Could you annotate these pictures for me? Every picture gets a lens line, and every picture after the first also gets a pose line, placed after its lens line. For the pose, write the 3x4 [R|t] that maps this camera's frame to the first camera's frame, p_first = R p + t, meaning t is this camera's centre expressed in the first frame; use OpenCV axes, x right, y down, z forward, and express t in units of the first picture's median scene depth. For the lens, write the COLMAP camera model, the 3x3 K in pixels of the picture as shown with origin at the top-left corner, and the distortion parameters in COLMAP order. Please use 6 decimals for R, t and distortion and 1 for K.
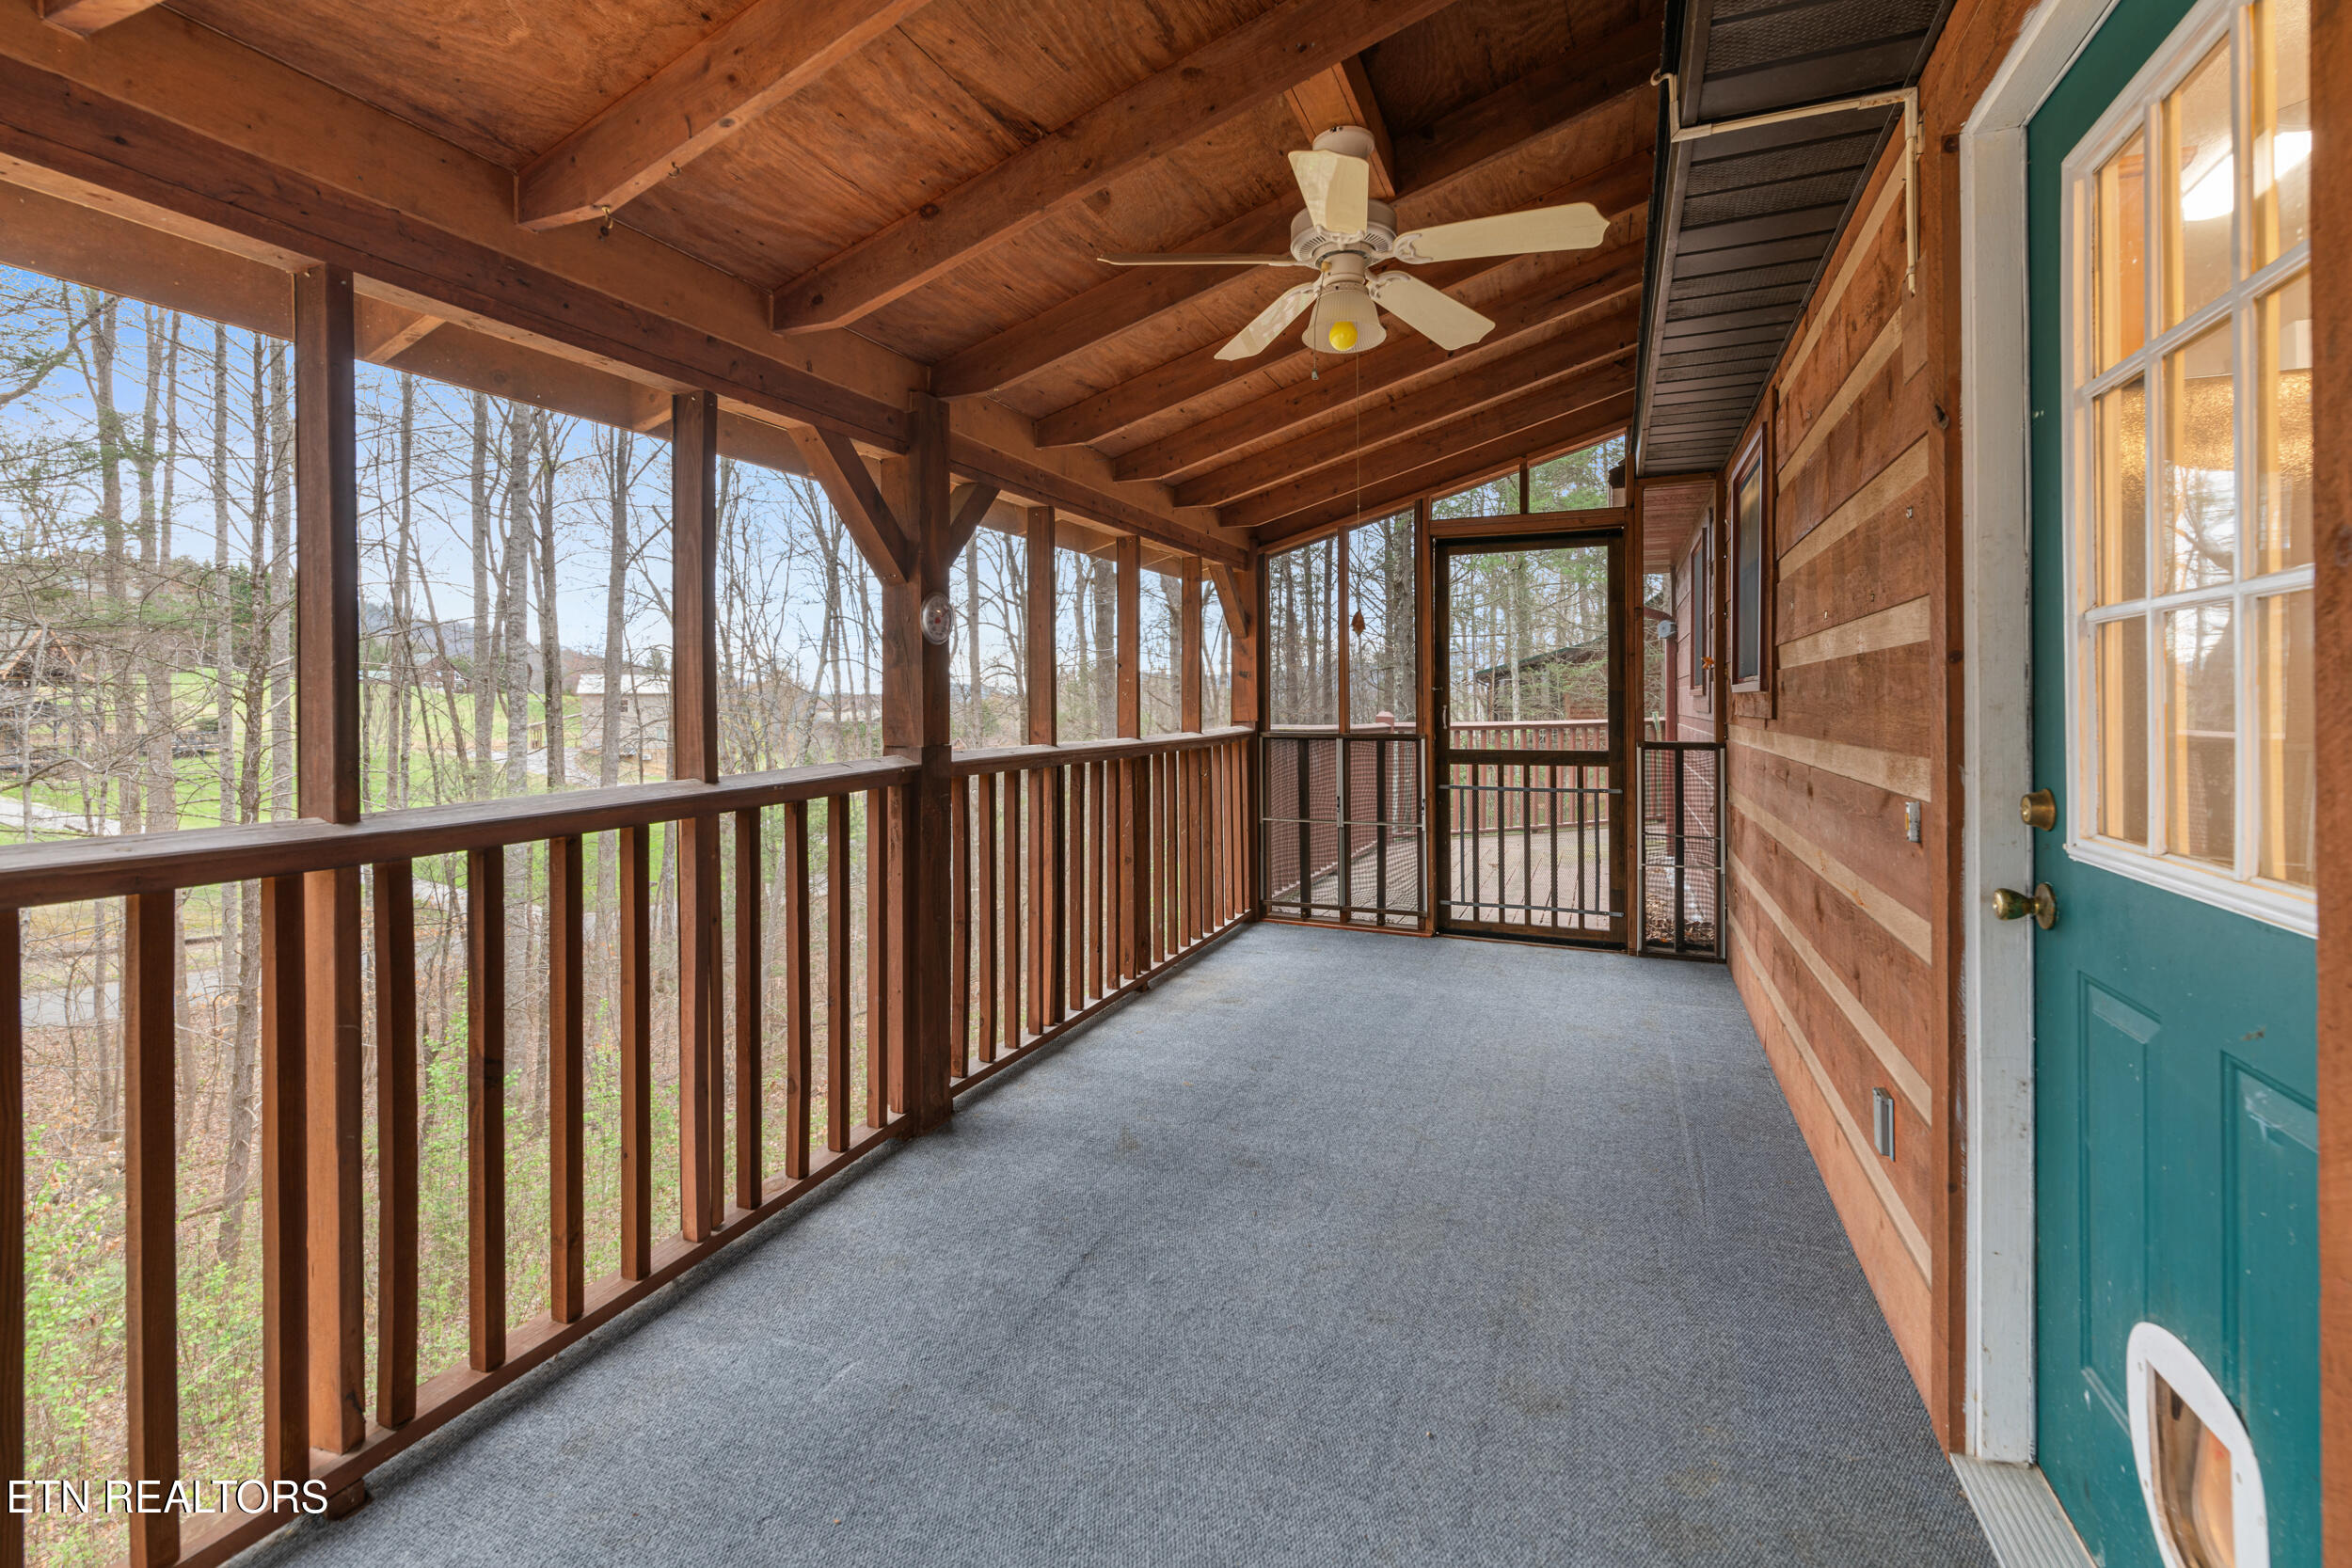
lens RADIAL K [[1030.8, 0, 1182.3], [0, 1030.8, 749.6], [0, 0, 1]] dist [0.001050, 0.000072]
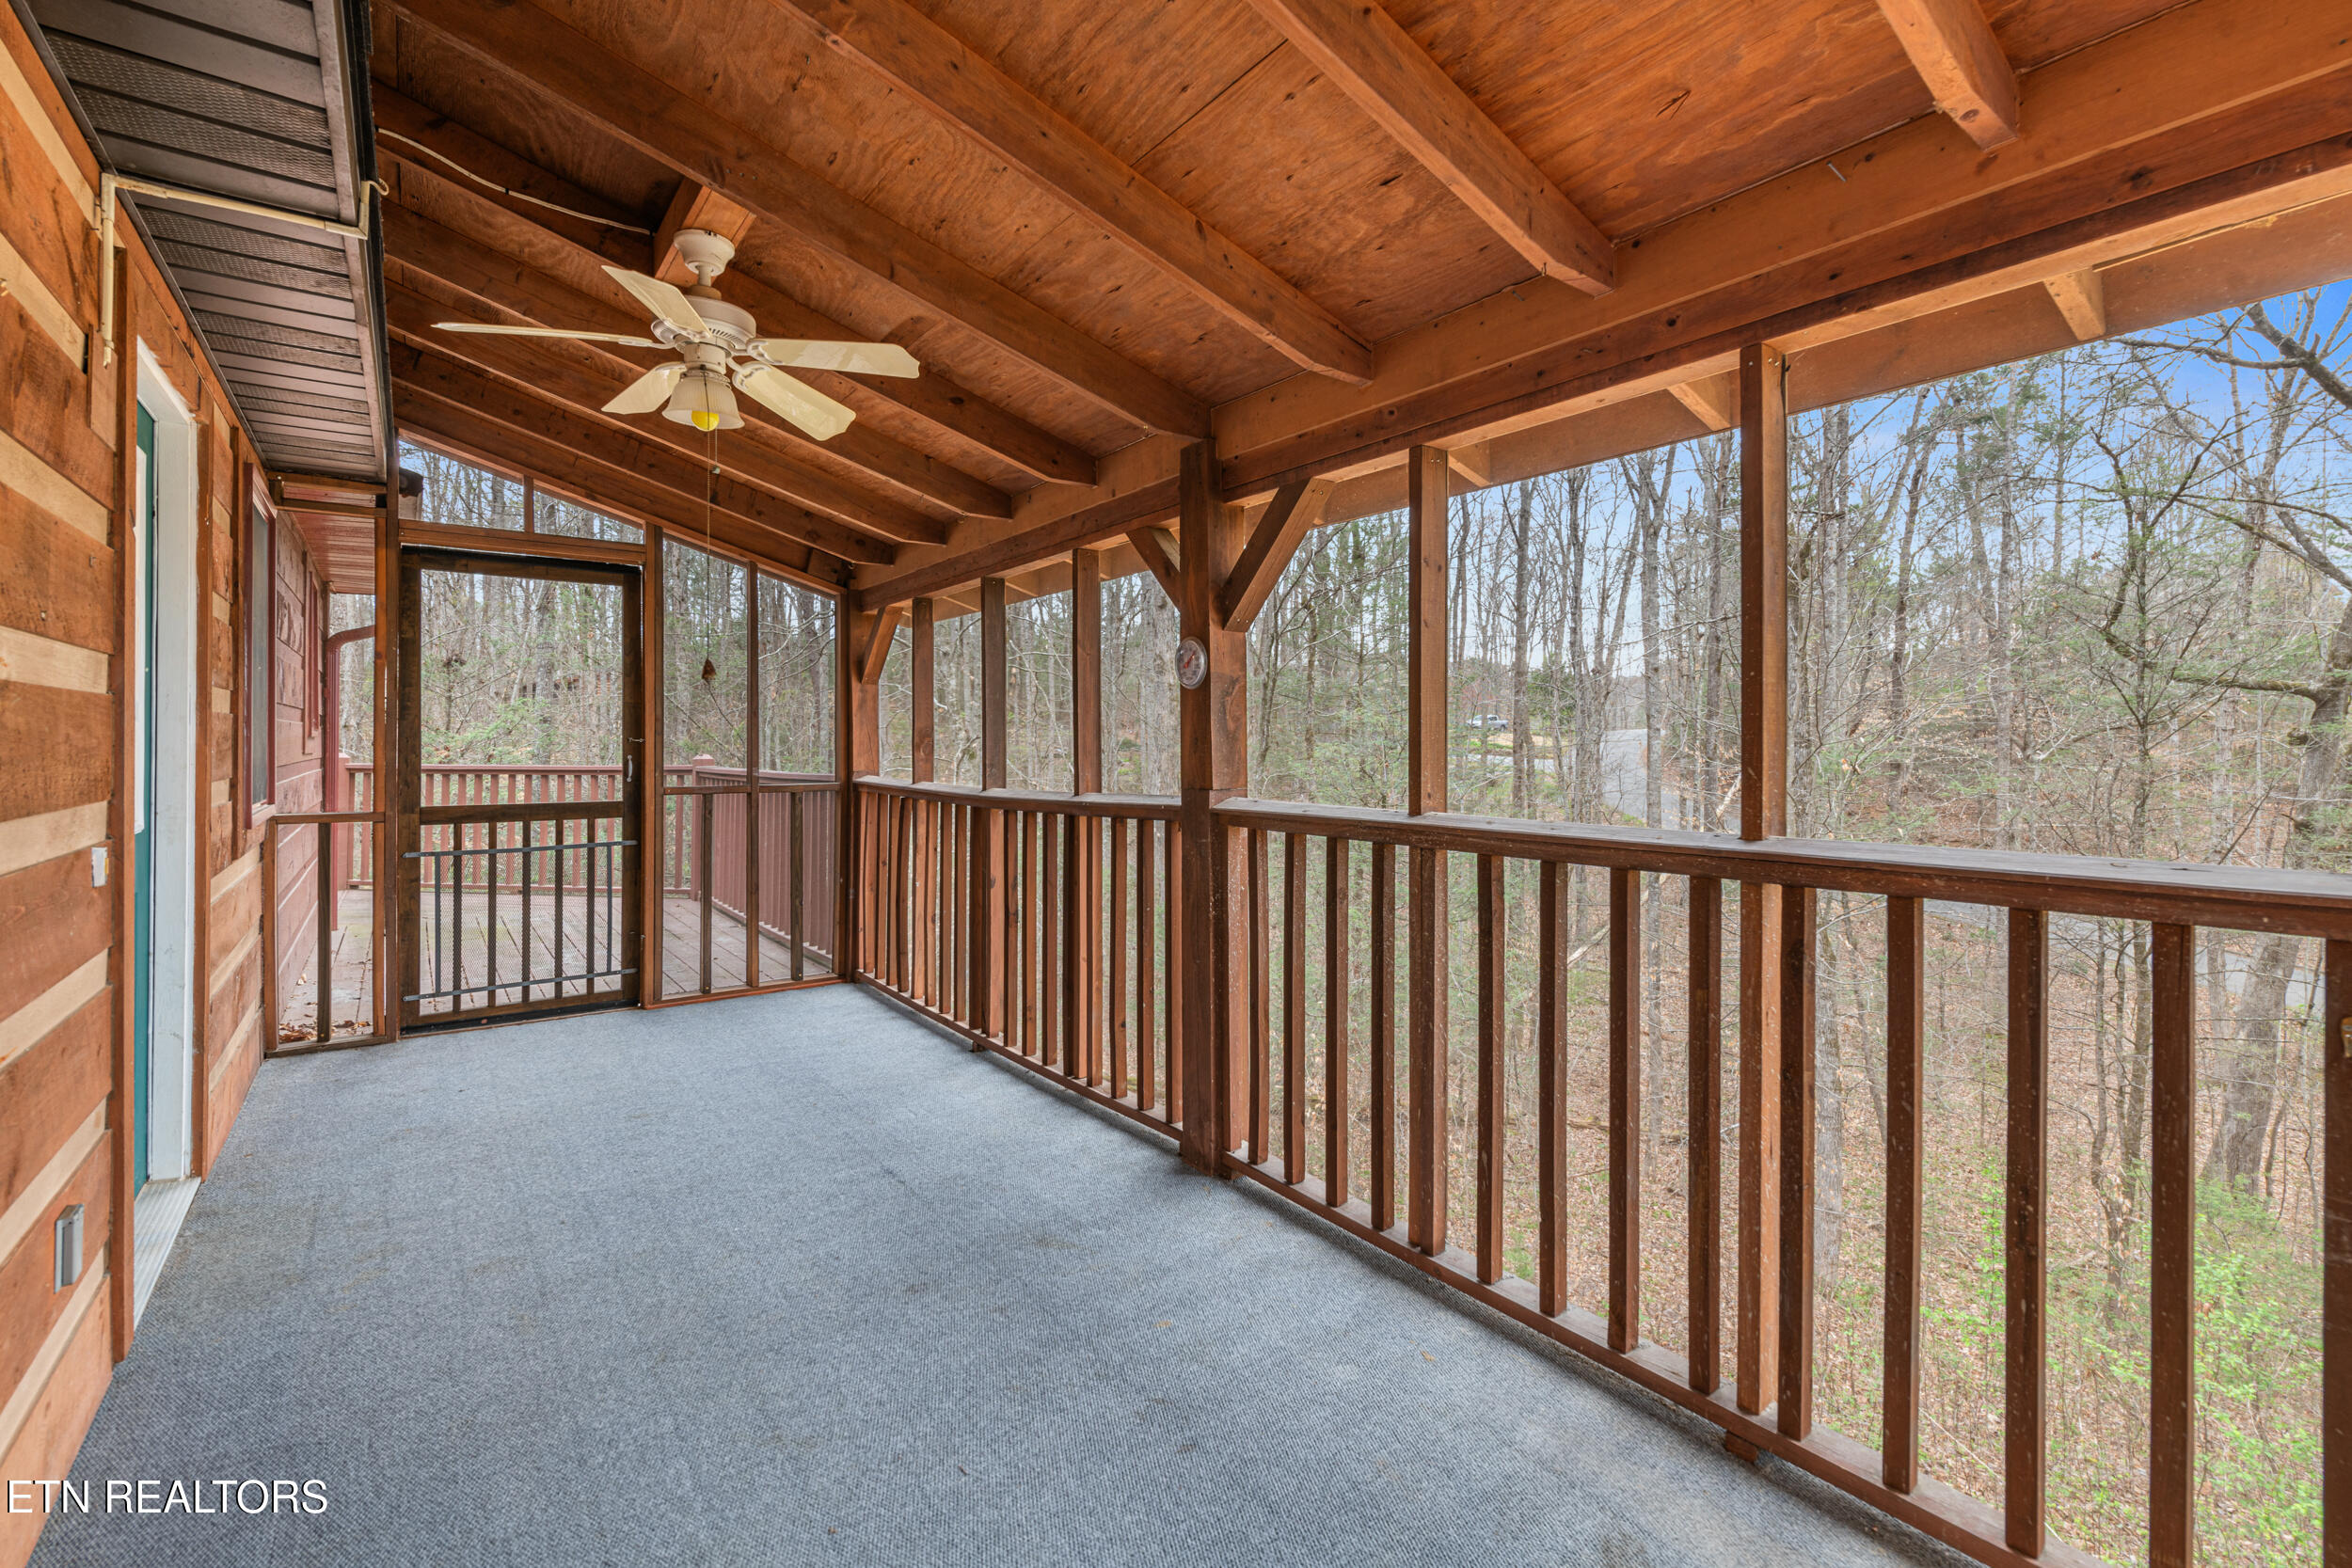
lens RADIAL K [[1038.4, 0, 1170.2], [0, 1038.4, 718.4], [0, 0, 1]] dist [-0.001170, -0.000101]
pose [[-0.523271, -0.003034, -0.852161, 0.662254], [-0.025500, 0.999602, 0.012100, -0.084969], [0.851785, 0.028062, -0.523140, 1.552849]]
